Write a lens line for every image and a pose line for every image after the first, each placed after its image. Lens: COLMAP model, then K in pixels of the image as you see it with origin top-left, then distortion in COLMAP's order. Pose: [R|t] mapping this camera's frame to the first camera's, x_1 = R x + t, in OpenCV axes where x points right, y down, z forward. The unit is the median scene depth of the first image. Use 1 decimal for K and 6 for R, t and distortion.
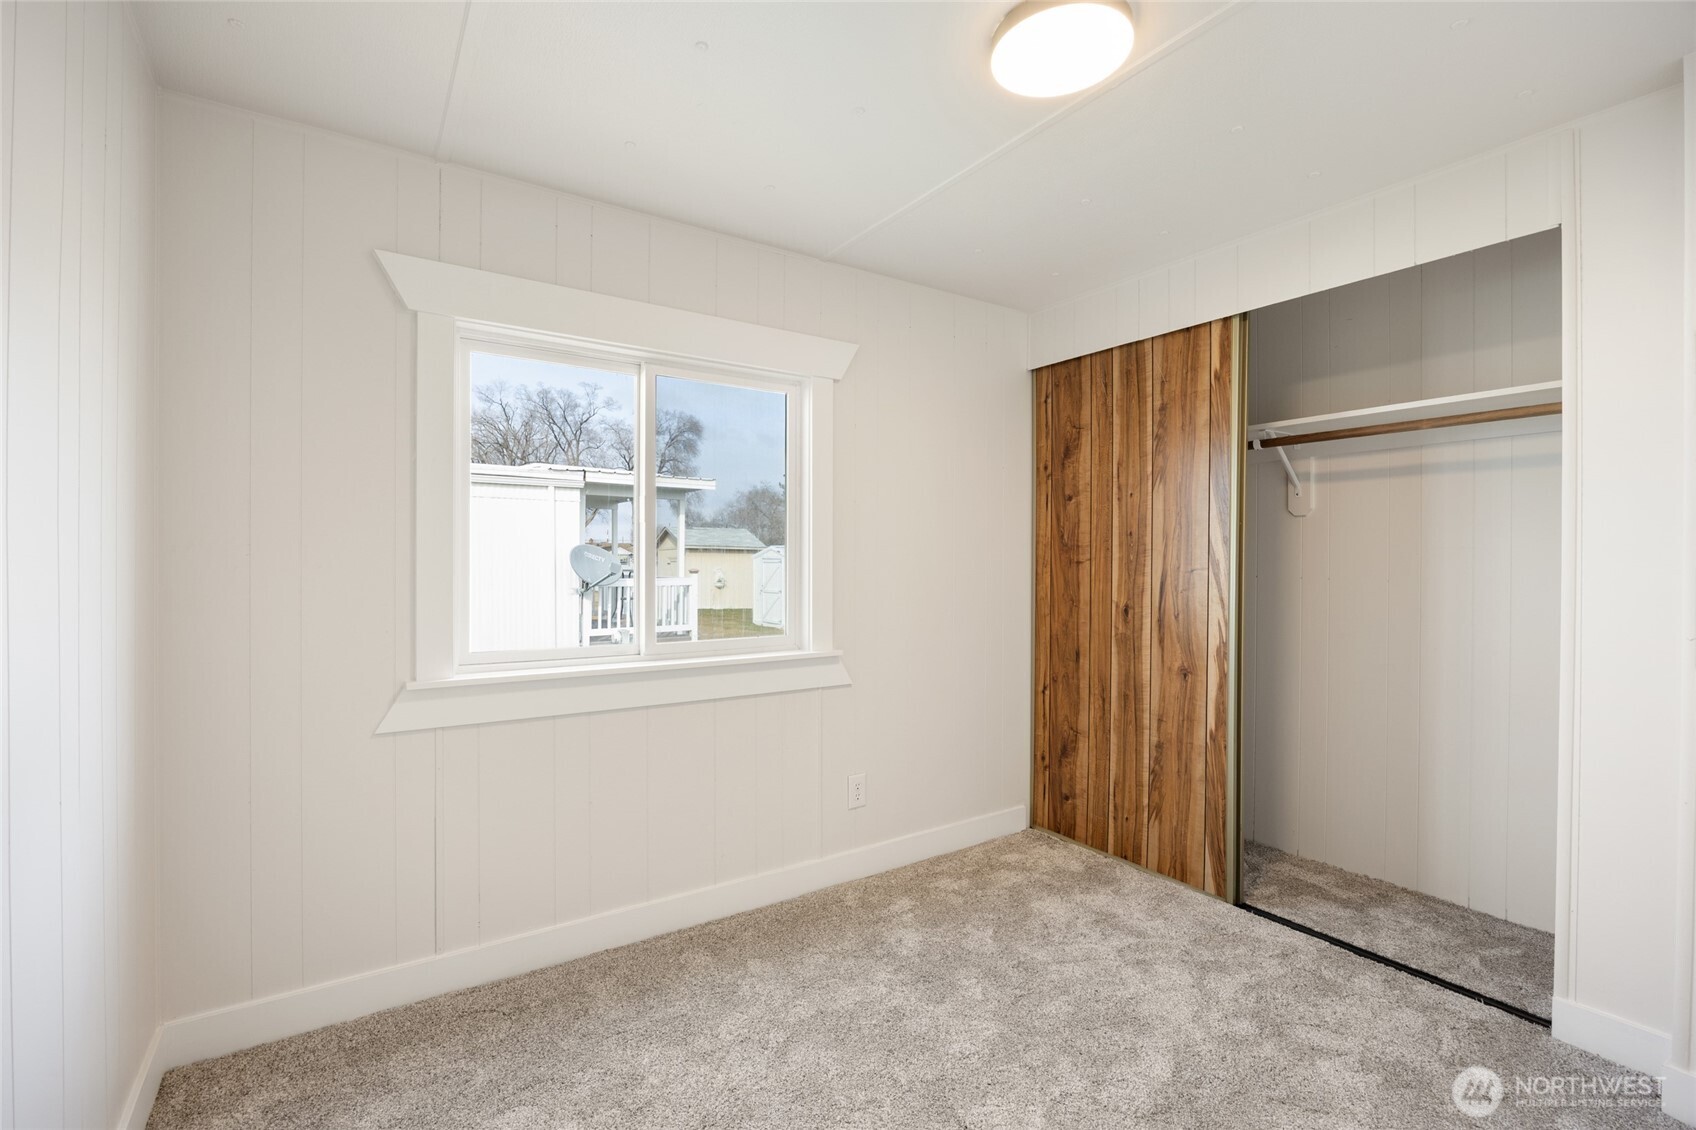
lens RADIAL K [[754.3, 0, 872.2], [0, 754.3, 547.1], [0, 0, 1]] dist [-0.021217, 0.000118]
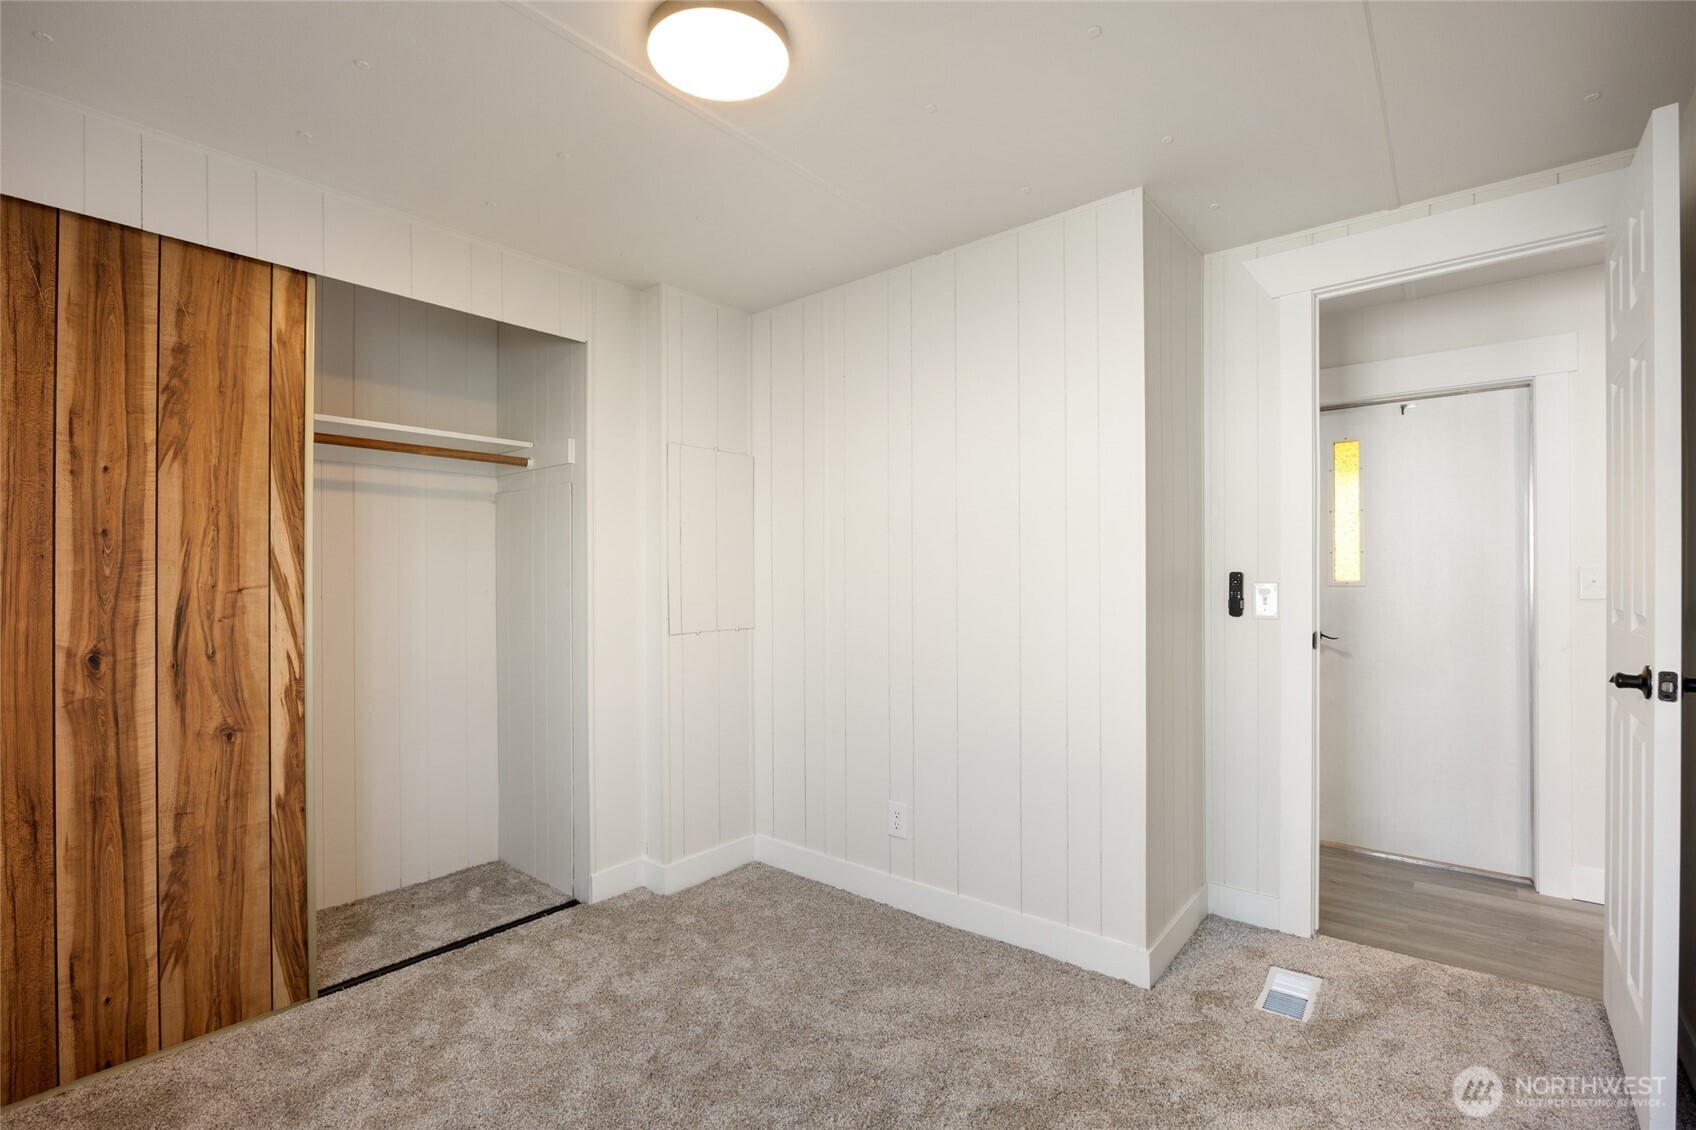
lens RADIAL K [[732.6, 0, 847.1], [0, 732.6, 559.7], [0, 0, 1]] dist [-0.019870, 0.000665]
pose [[-0.268548, 0.018392, 0.963091, -0.392178], [-0.012539, 0.999666, -0.022587, 0.010123], [-0.963185, -0.018141, -0.268228, 0.595031]]
